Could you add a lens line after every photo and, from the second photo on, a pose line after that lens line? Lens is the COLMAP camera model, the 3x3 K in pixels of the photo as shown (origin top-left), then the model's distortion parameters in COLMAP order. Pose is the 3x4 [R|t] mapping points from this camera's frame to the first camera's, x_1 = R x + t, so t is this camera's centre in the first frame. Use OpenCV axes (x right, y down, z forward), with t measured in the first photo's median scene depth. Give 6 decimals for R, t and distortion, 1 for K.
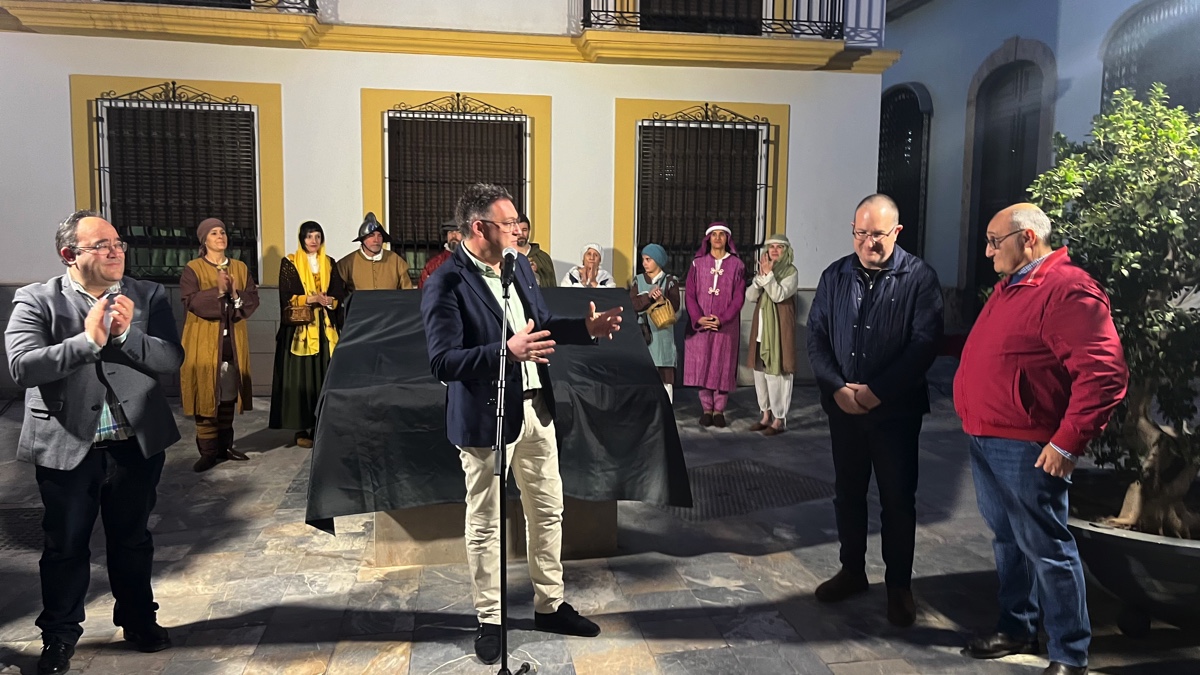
lens RADIAL K [[930.9, 0, 599.5], [0, 930.9, 337.6], [0, 0, 1]] dist [0.004031, -0.004290]
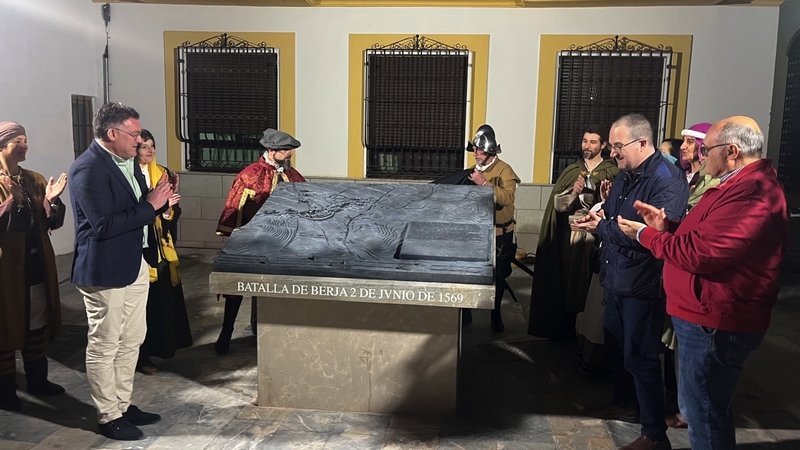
lens RADIAL K [[620.6, 0, 400.2], [0, 620.6, 224.9], [0, 0, 1]] dist [0.004031, -0.004290]
pose [[0.957944, 0.049013, -0.282740, 0.086513], [-0.042553, 0.998675, 0.028947, -0.014950], [0.283784, -0.015698, 0.958760, 0.132967]]
